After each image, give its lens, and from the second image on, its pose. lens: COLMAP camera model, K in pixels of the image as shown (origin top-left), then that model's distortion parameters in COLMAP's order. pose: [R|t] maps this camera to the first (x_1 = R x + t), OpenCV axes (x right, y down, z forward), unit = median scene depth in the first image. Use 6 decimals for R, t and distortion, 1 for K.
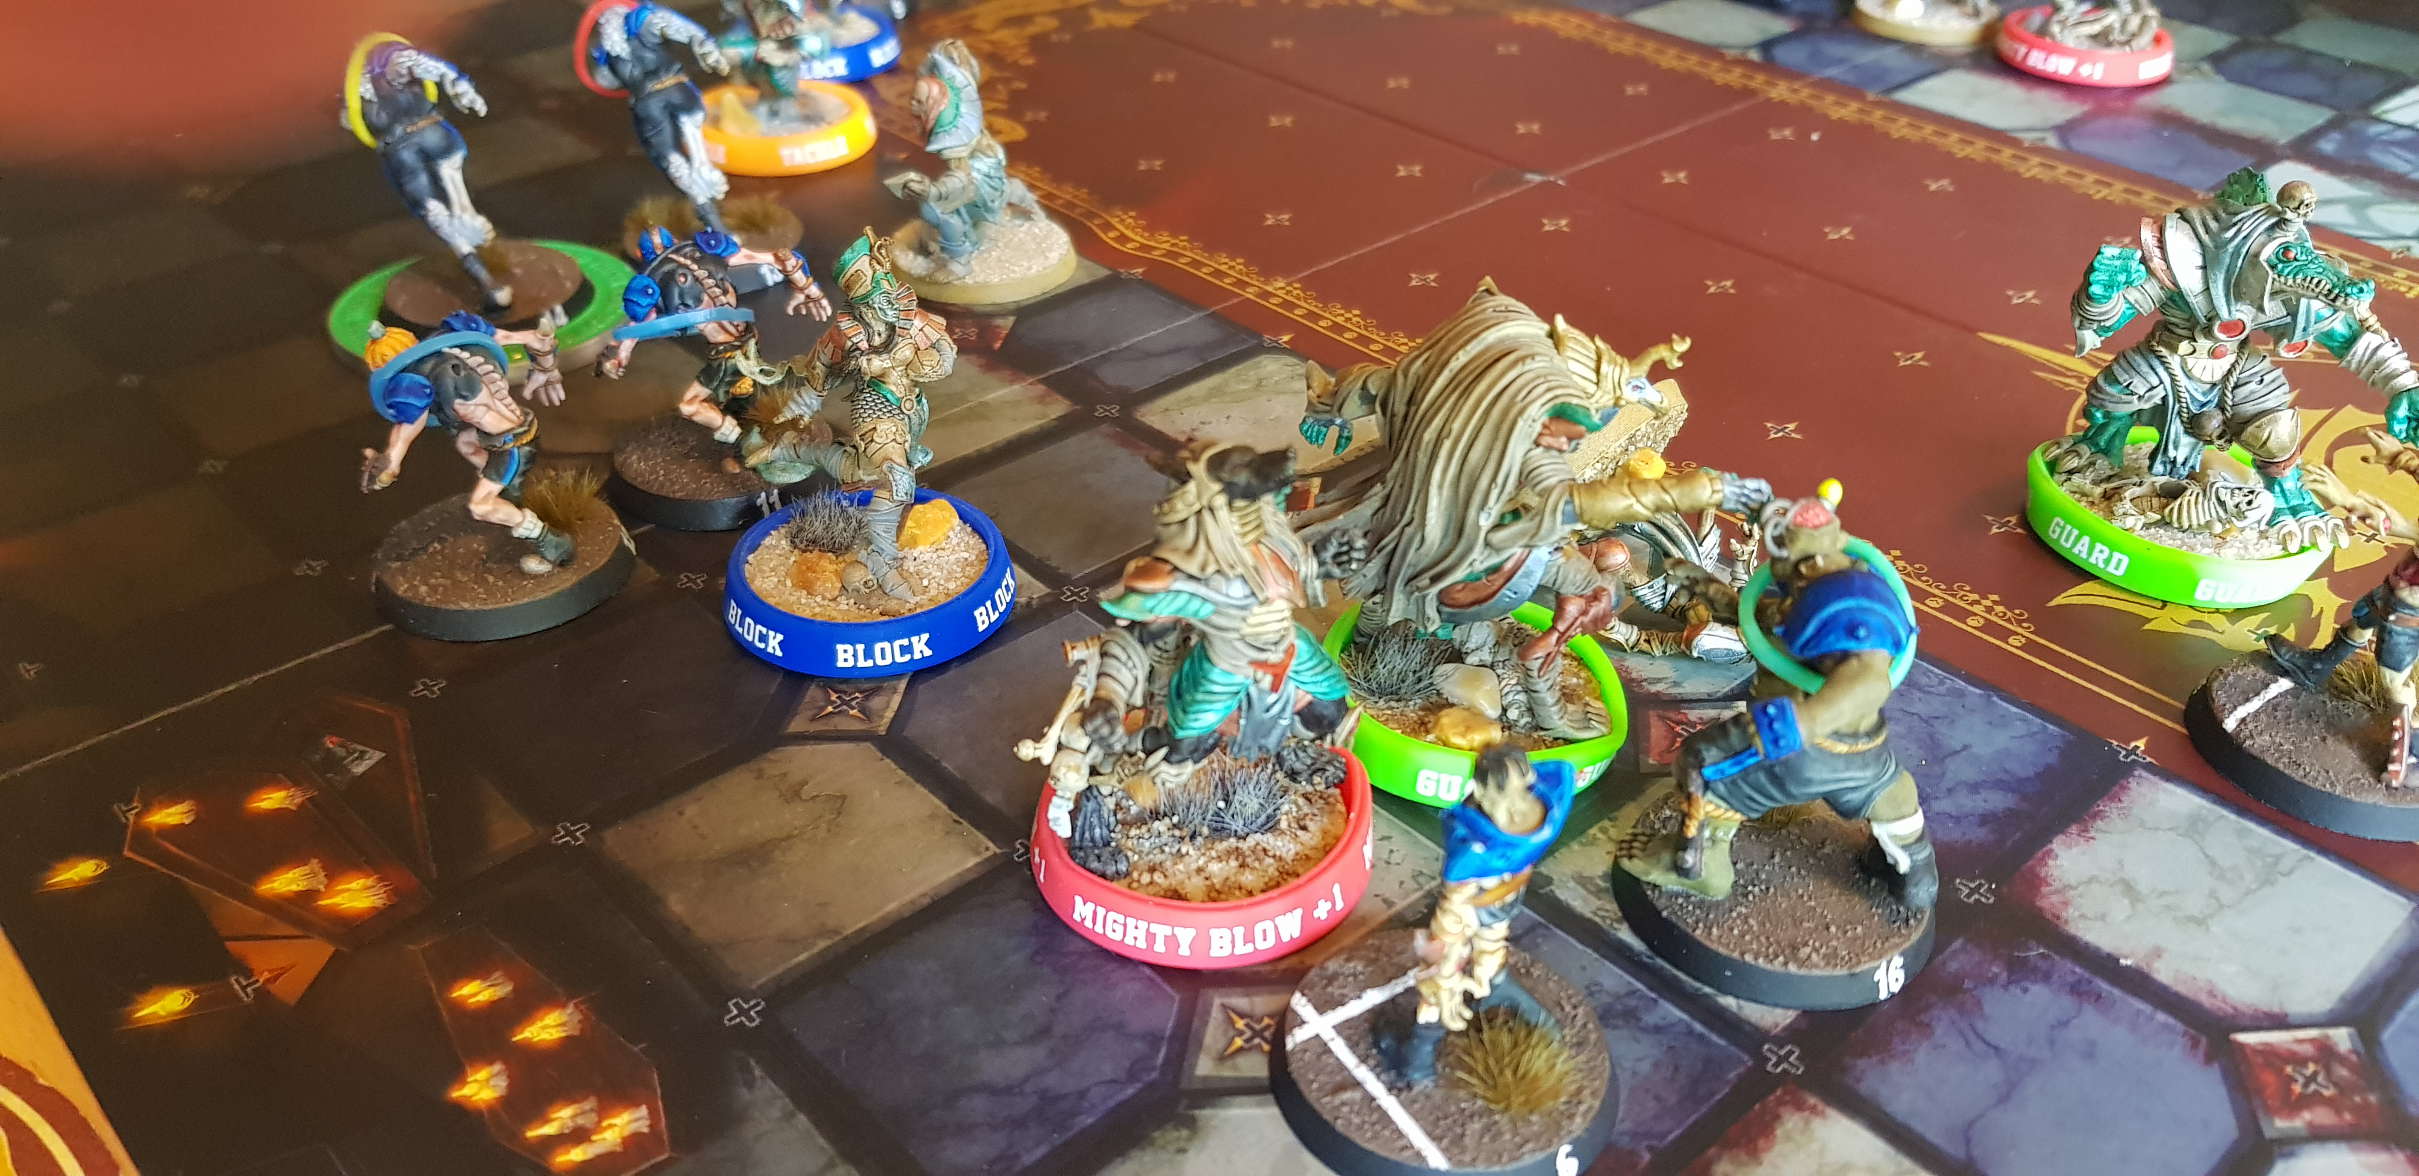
lens RADIAL K [[1945.8, 0, 1144.4], [0, 1945.8, 590.0], [0, 0, 1]] dist [0.006786, -0.058755]
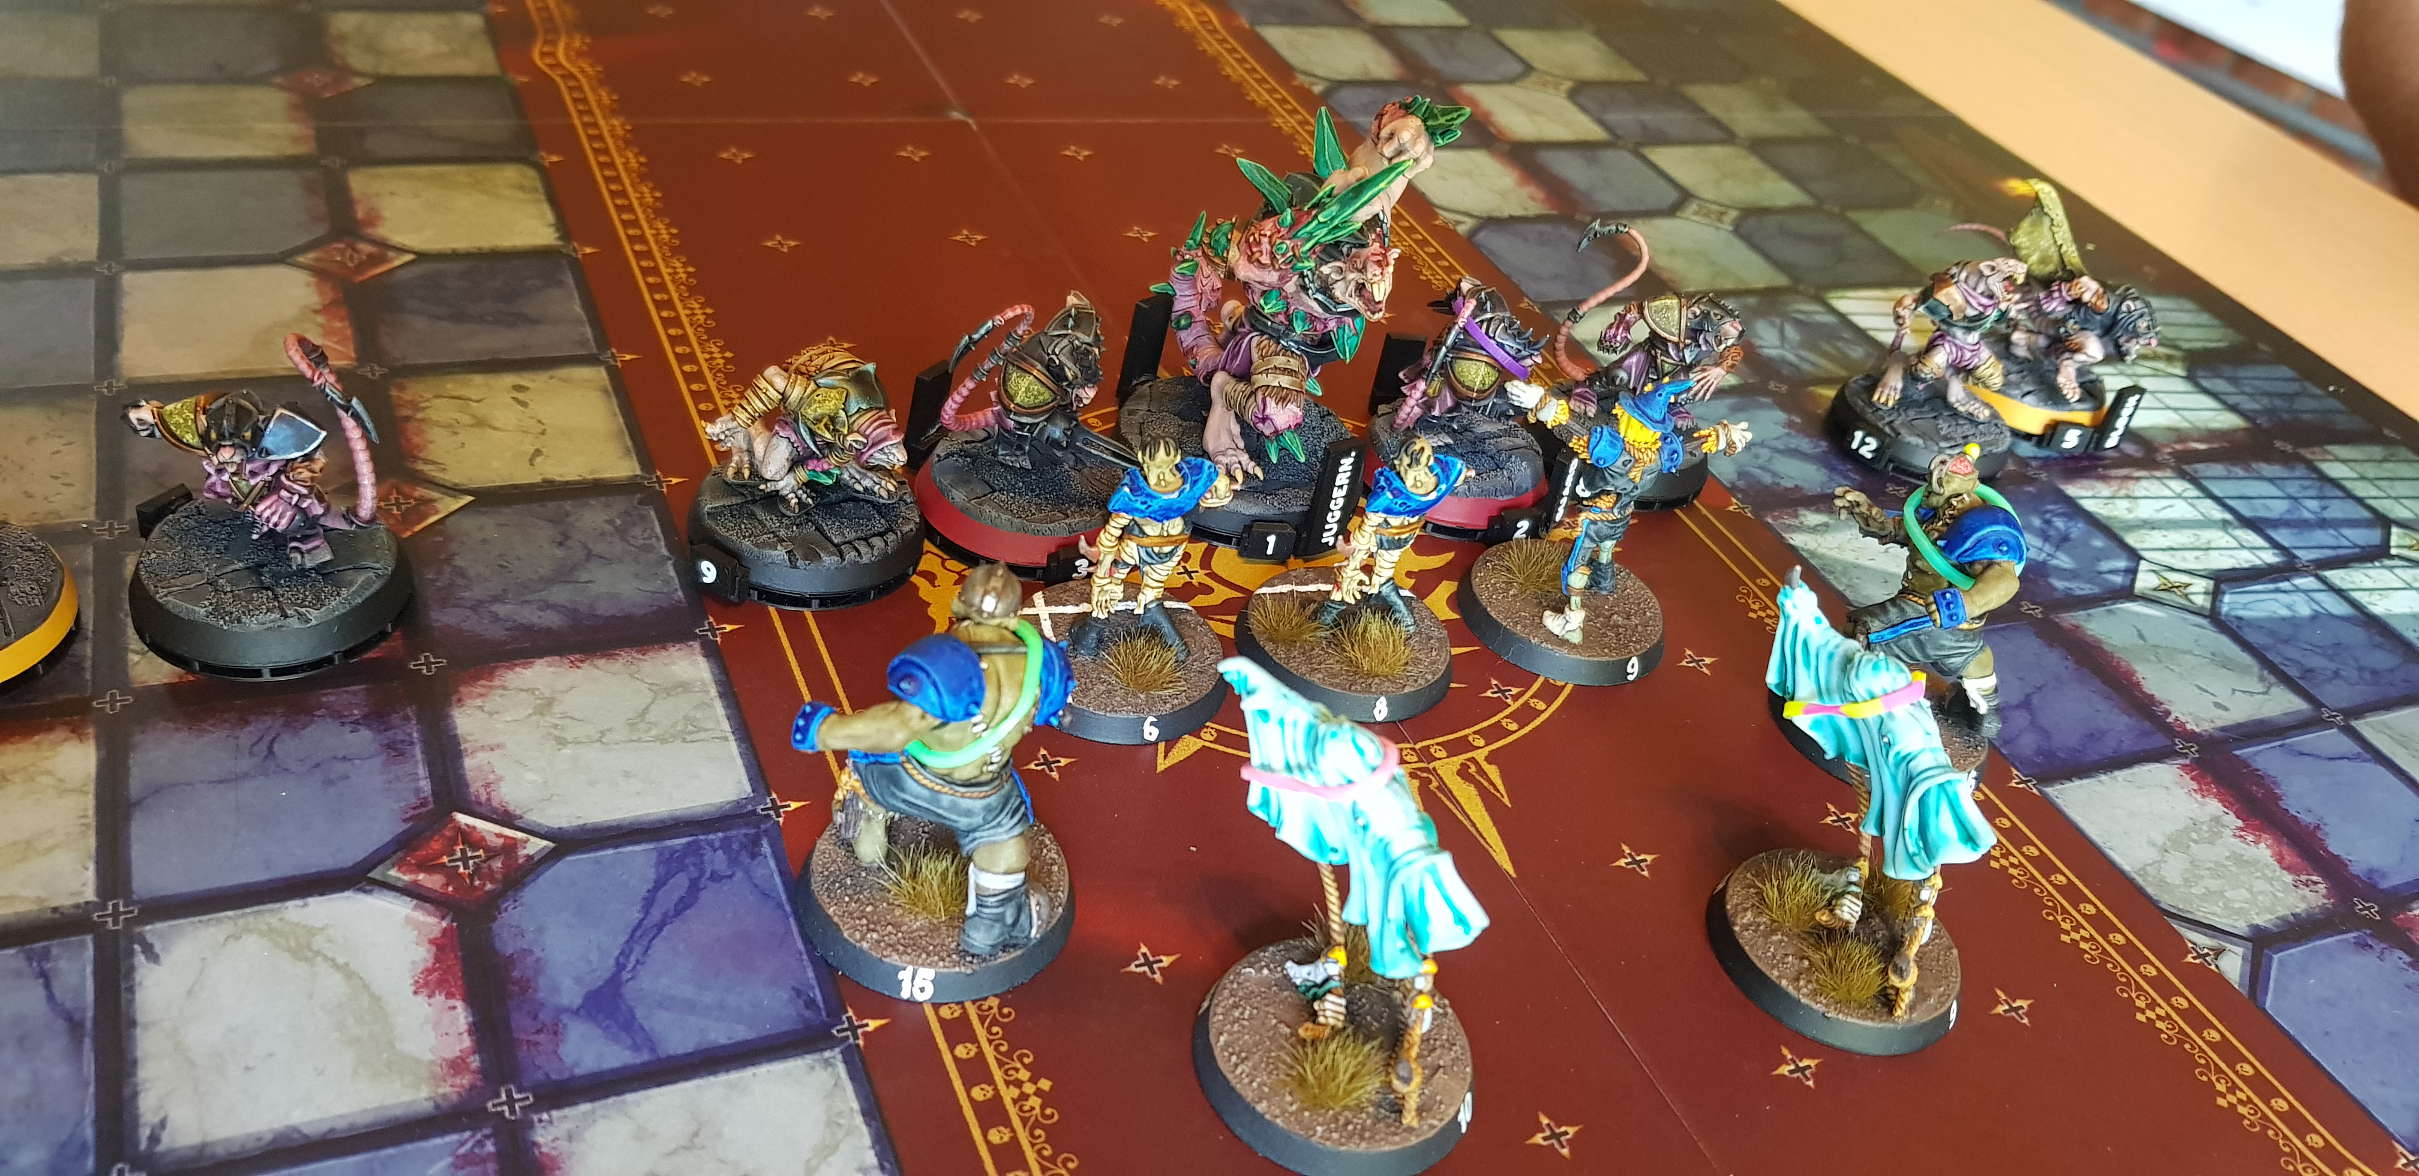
lens RADIAL K [[1970.0, 0, 1215.6], [0, 1970.0, 544.2], [0, 0, 1]] dist [0.066128, -0.180334]
pose [[0.939050, 0.309286, -0.150088, 0.853935], [-0.310174, 0.950508, 0.018056, -0.070419], [0.148244, 0.029598, 0.988508, -0.104861]]
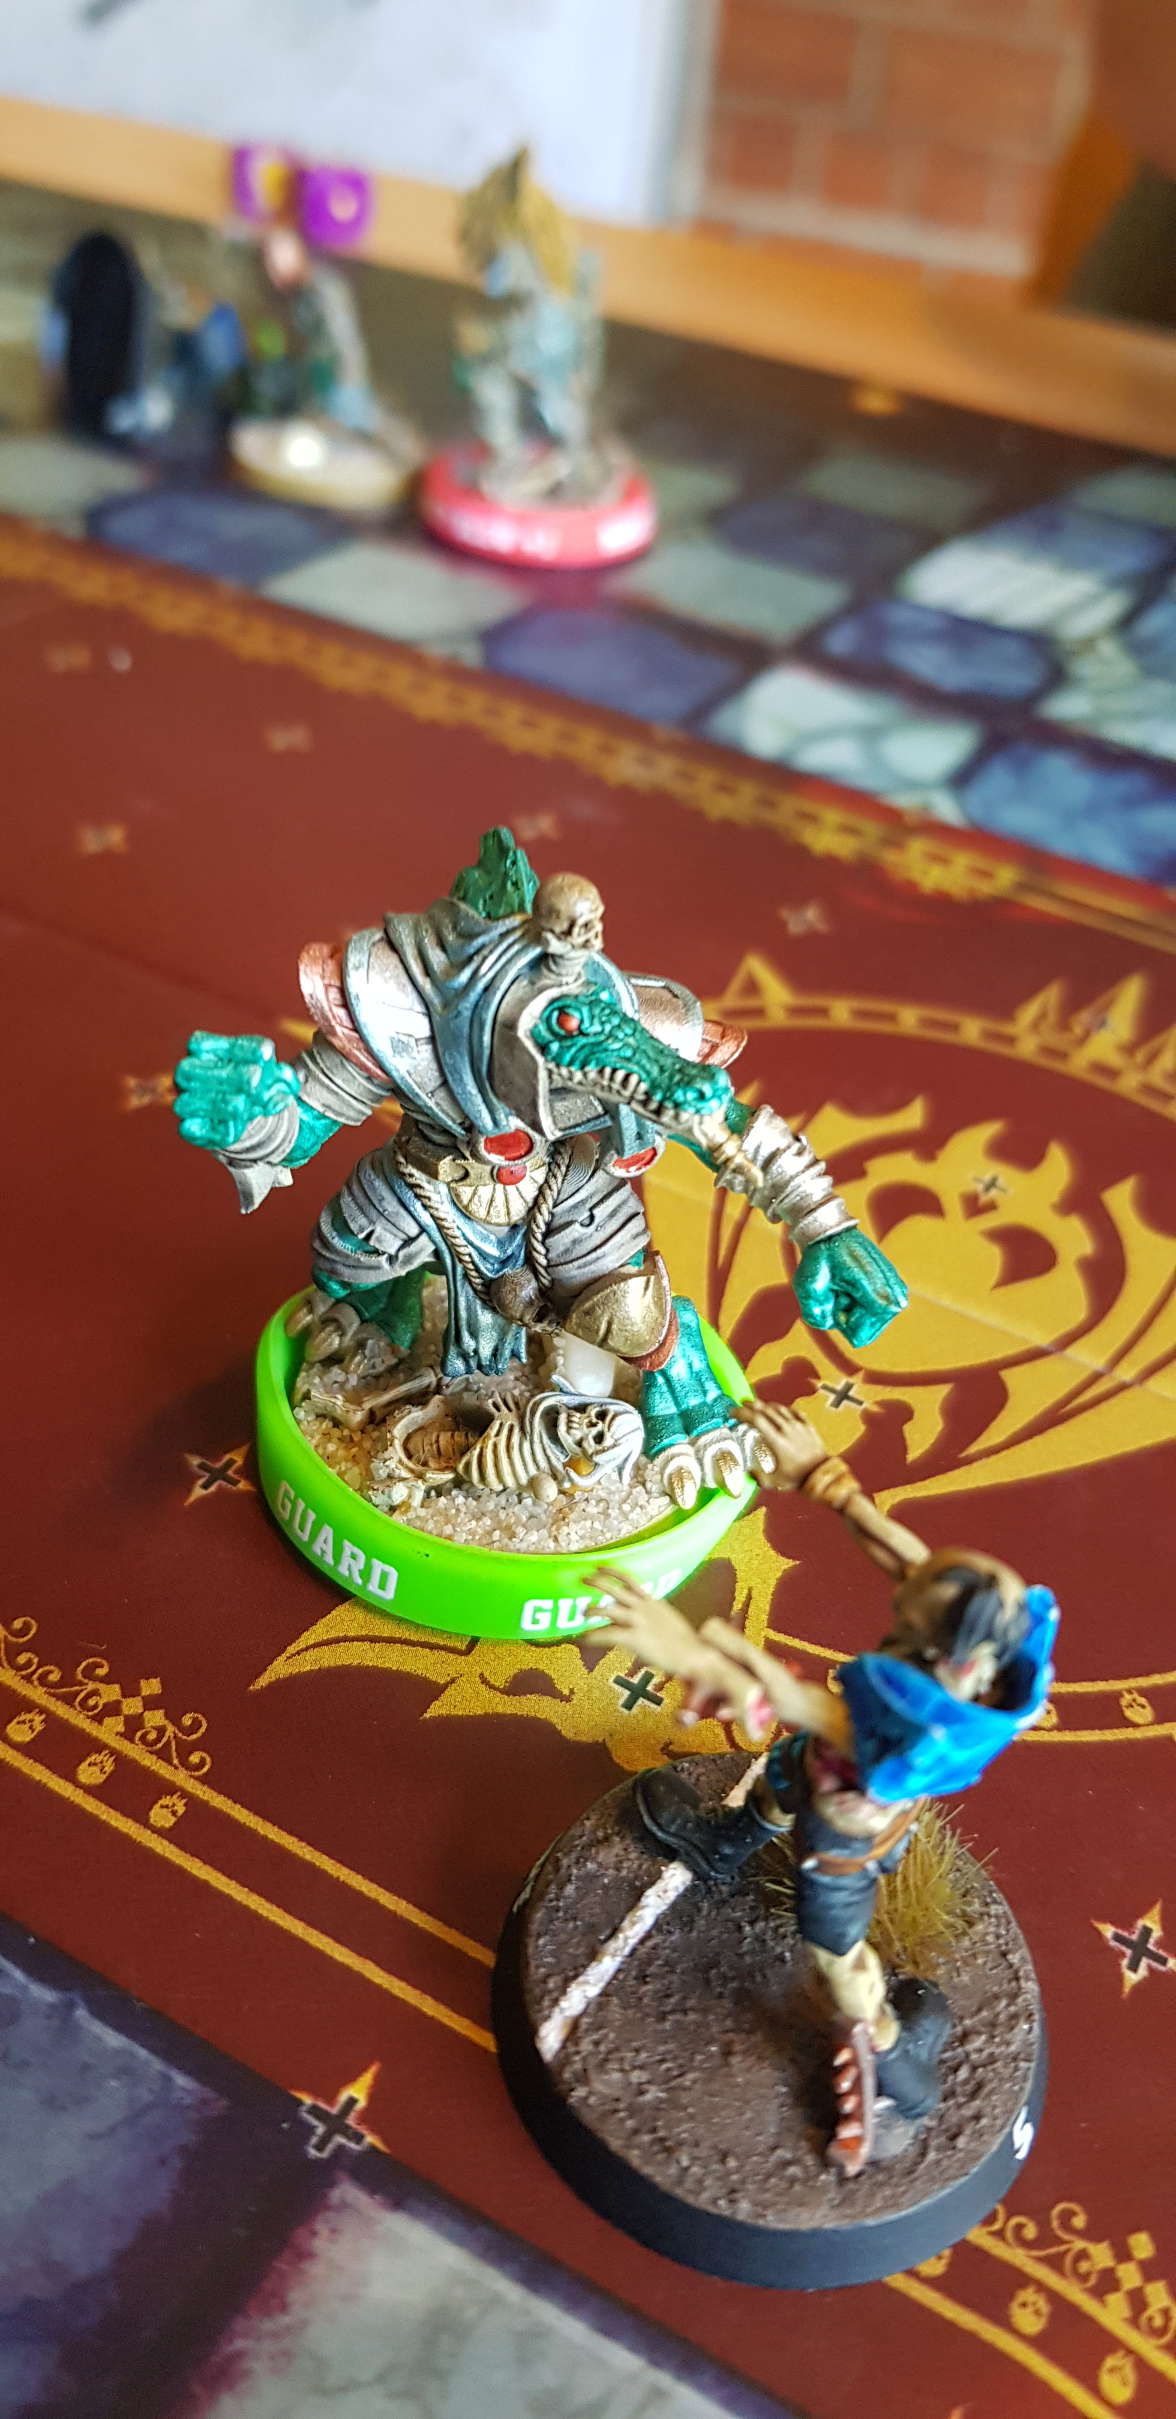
lens RADIAL K [[1997.1, 0, 592.8], [0, 1997.1, 1150.6], [0, 0, 1]] dist [0.083468, -0.201772]
pose [[0.937439, -0.118186, 0.327475, 0.391388], [0.098660, 0.992240, 0.075674, -0.163565], [-0.333877, -0.038631, 0.941825, 0.475833]]
